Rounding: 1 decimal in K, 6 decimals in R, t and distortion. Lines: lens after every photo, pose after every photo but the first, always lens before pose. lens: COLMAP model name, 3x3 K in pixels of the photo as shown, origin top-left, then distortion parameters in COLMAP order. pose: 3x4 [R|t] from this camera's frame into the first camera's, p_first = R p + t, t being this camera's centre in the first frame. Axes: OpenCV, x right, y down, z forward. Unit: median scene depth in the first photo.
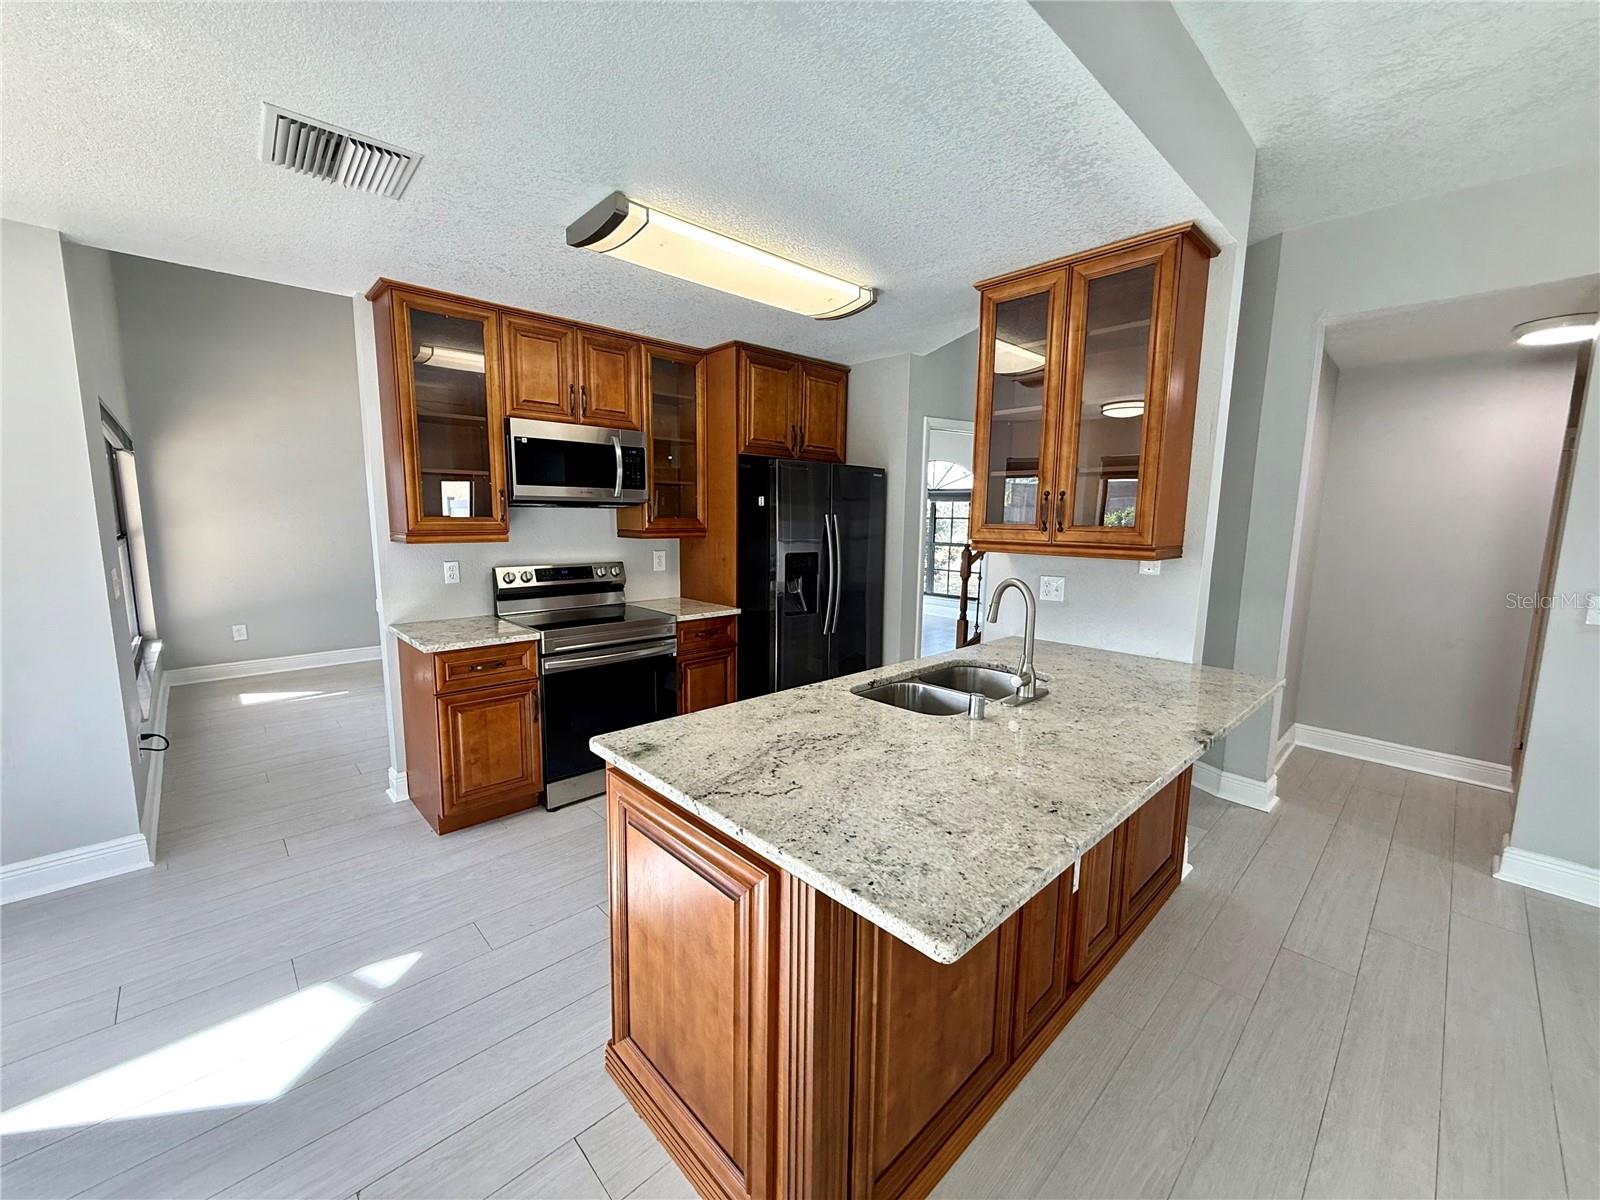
lens RADIAL K [[635.2, 0, 791.7], [0, 635.2, 599.4], [0, 0, 1]] dist [0.001326, -0.000693]
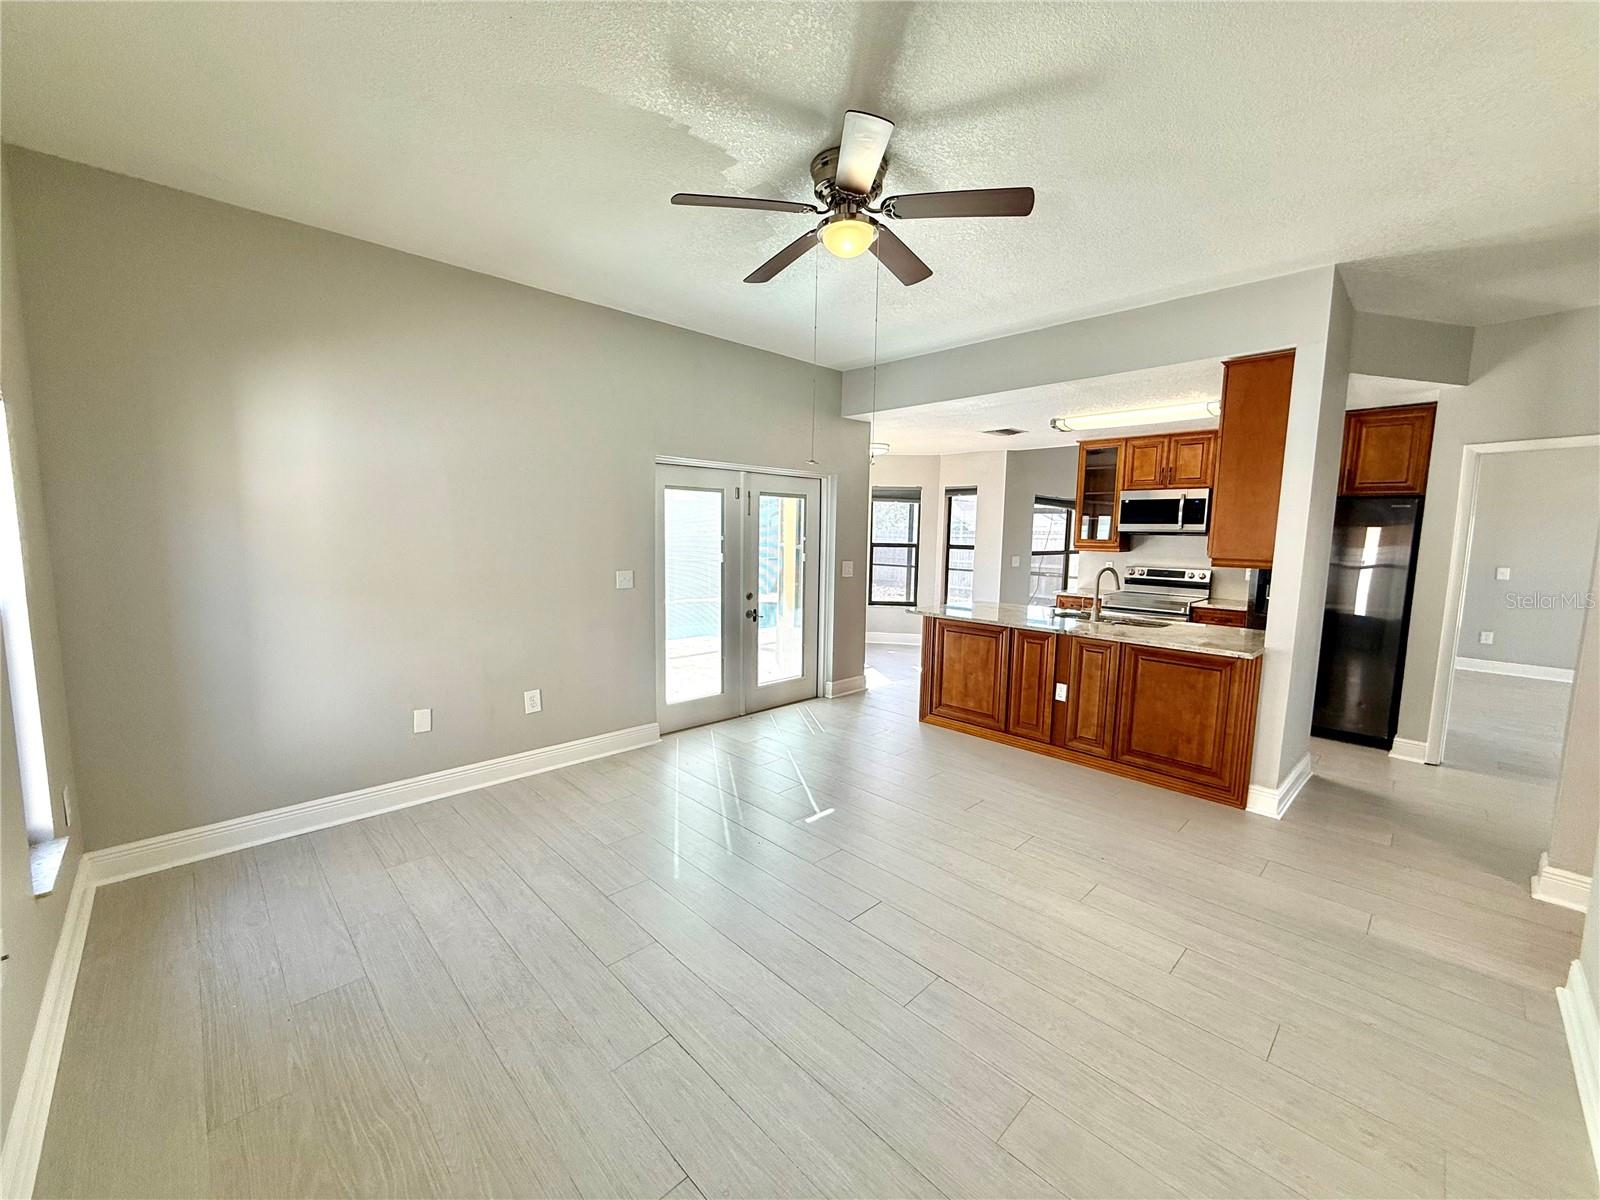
lens RADIAL K [[635.2, 0, 795.1], [0, 635.2, 600.7], [0, 0, 1]] dist [0.001326, -0.000693]
pose [[0.014049, 0.100582, -0.994830, 1.473545], [-0.151038, 0.983725, 0.097326, 0.017173], [0.988428, 0.148890, 0.029012, -0.035911]]
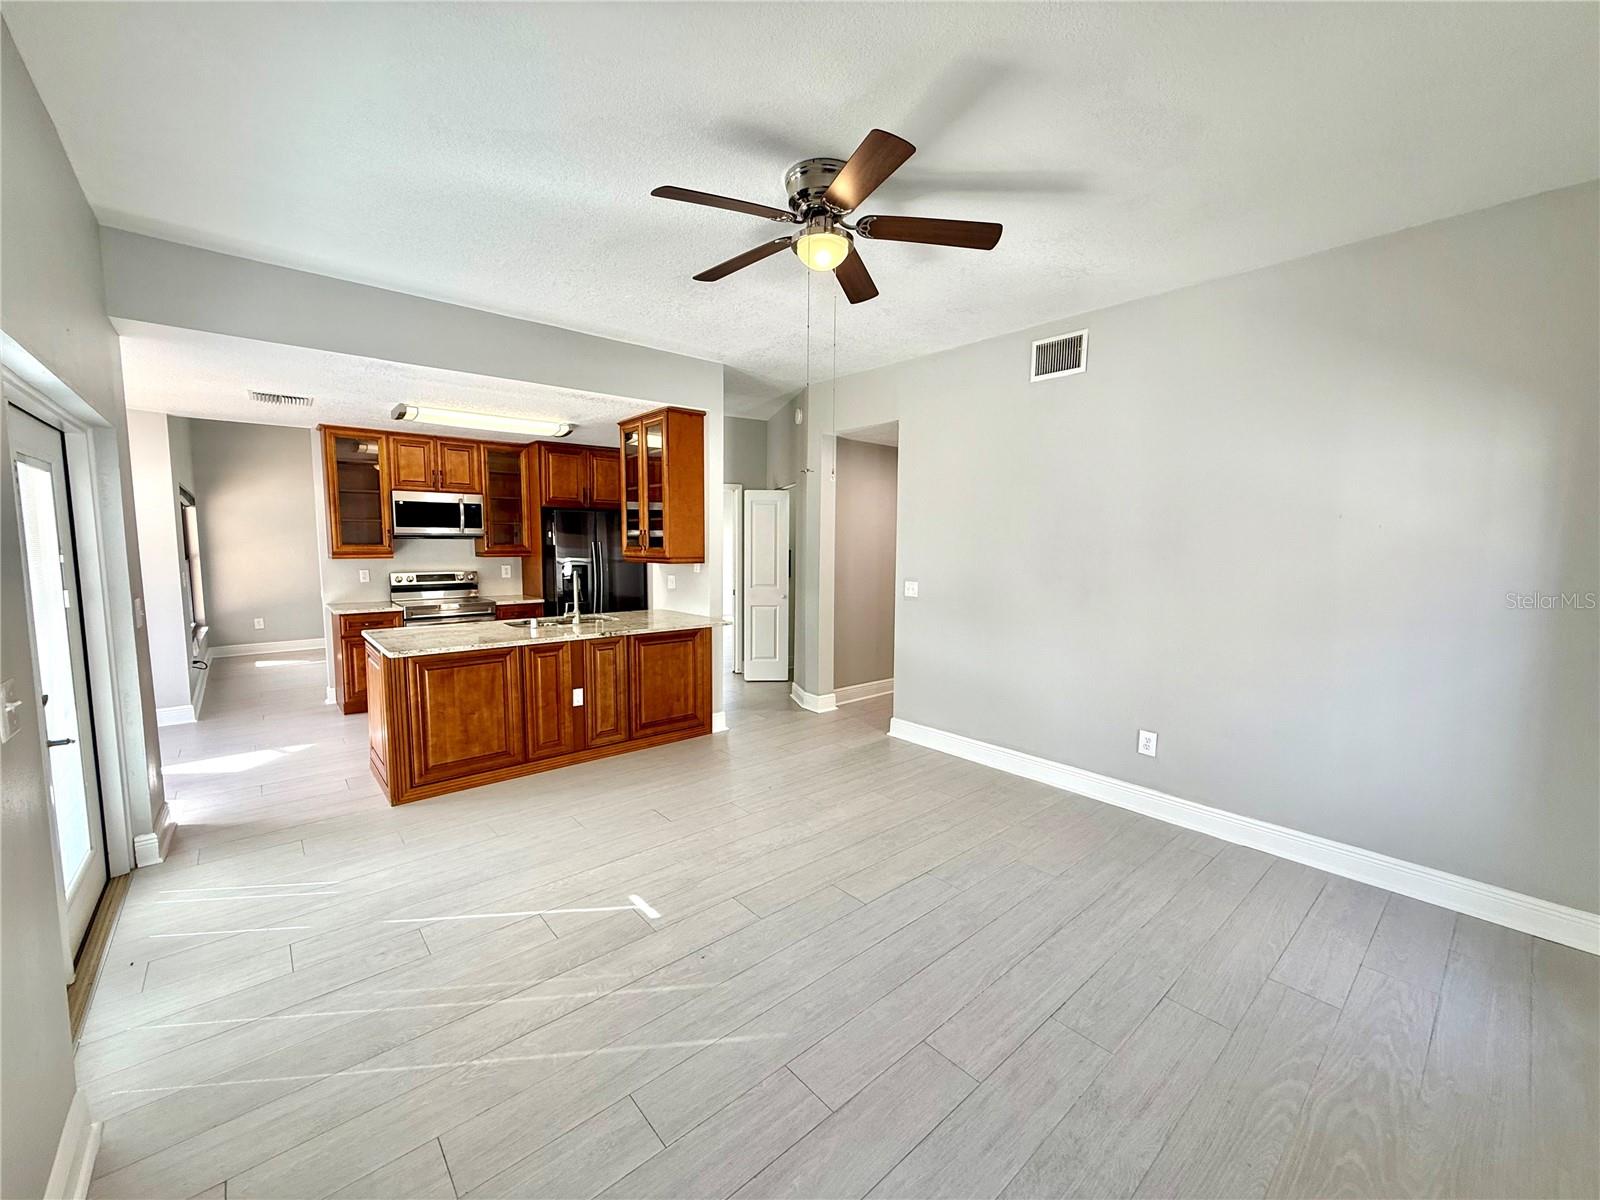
lens RADIAL K [[635.2, 0, 790.3], [0, 635.2, 599.4], [0, 0, 1]] dist [0.001326, -0.000693]
pose [[0.998938, -0.001252, -0.046055, 0.727577], [-0.000666, 0.999134, -0.041613, 0.095427], [0.046067, 0.041600, 0.998072, -0.706766]]
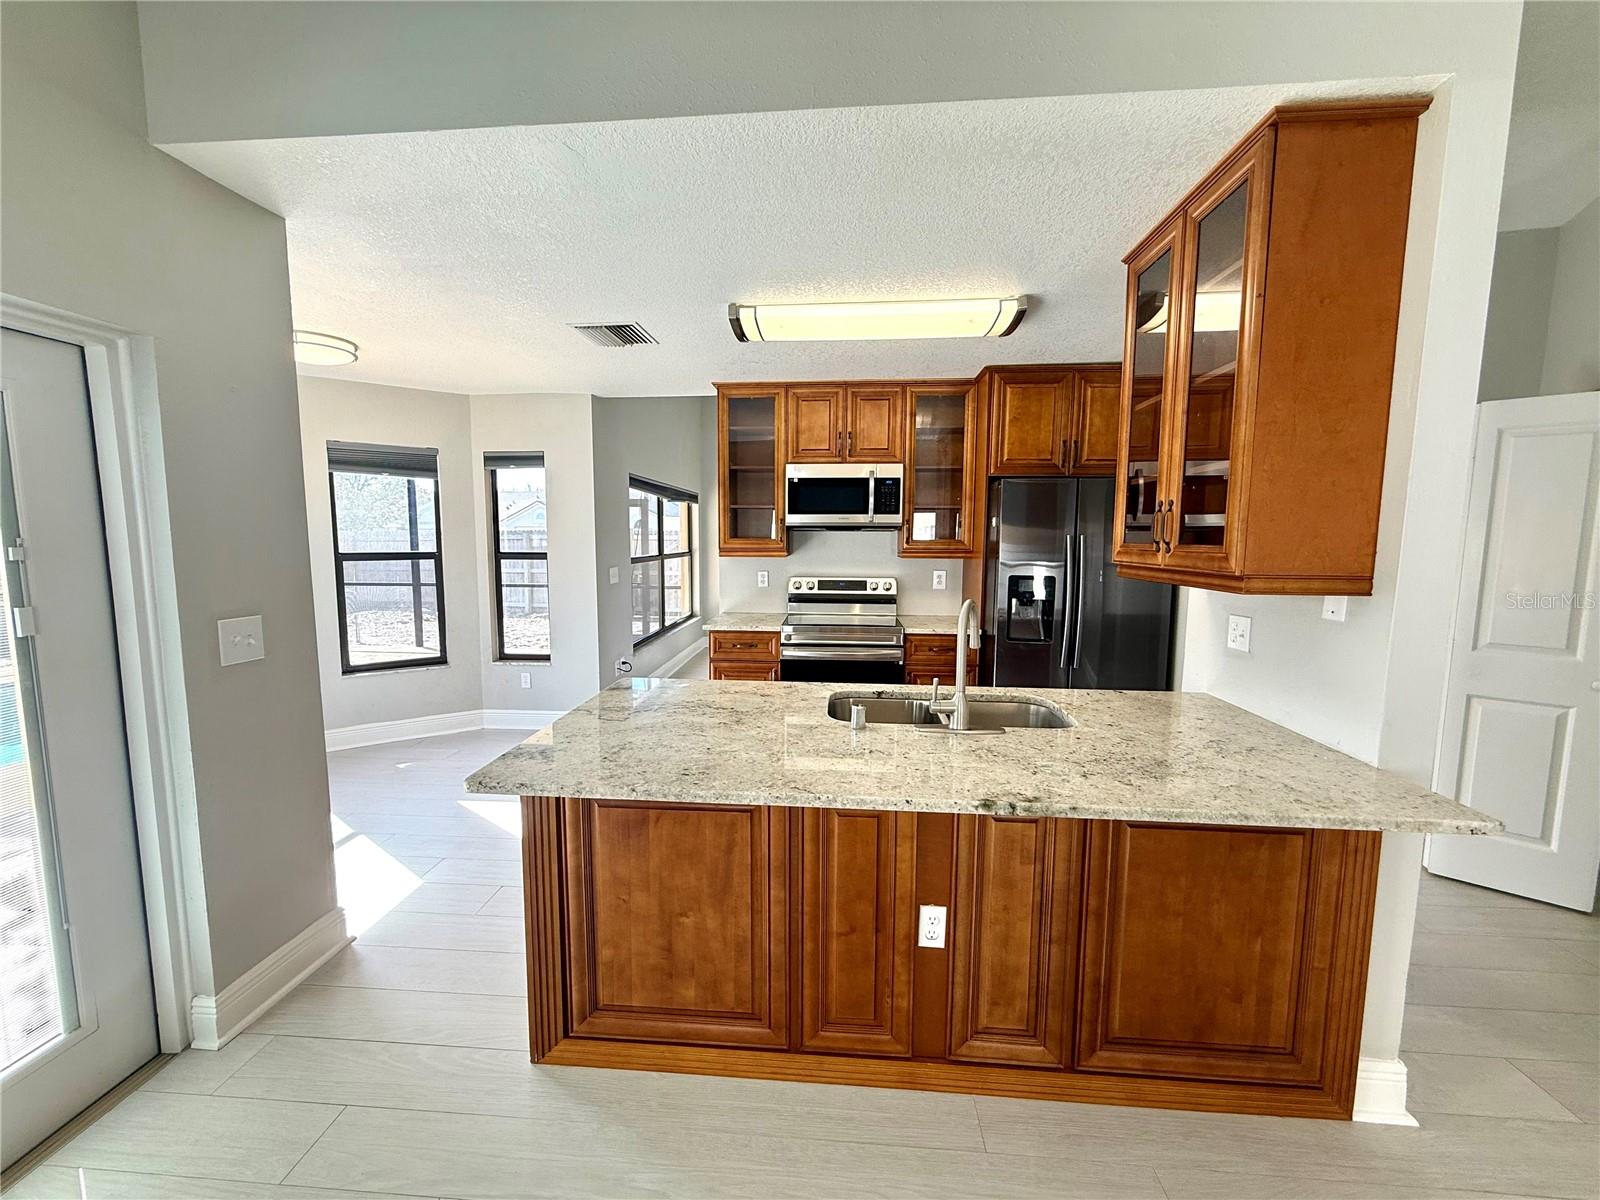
lens RADIAL K [[635.2, 0, 789.9], [0, 635.2, 602.3], [0, 0, 1]] dist [0.001326, -0.000693]
pose [[0.672724, 0.069530, -0.736619, 0.518297], [-0.096561, 0.995310, 0.005764, -0.005933], [0.733565, 0.067251, 0.676283, 0.114568]]
